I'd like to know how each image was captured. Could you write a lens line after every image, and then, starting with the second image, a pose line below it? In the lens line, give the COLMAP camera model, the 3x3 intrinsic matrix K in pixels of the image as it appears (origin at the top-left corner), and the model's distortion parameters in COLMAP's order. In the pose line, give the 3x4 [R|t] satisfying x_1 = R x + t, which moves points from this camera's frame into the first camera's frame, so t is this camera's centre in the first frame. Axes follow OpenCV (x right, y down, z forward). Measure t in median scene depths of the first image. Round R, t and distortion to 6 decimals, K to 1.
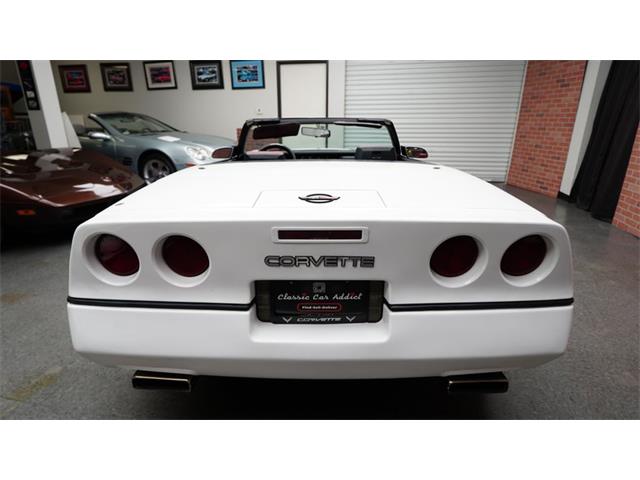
lens RADIAL K [[366.1, 0, 316.1], [0, 366.1, 239.1], [0, 0, 1]] dist [-0.002743, -0.000418]
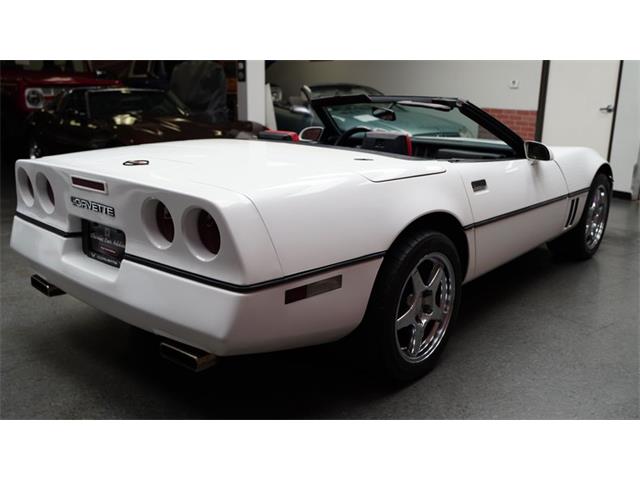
lens RADIAL K [[594.6, 0, 320.4], [0, 594.6, 239.4], [0, 0, 1]] dist [-0.003567, -0.005127]
pose [[0.753552, 0.173291, -0.634137, 0.377704], [-0.219590, 0.975576, 0.005654, -0.002423], [0.619629, 0.134989, 0.773200, -0.017713]]
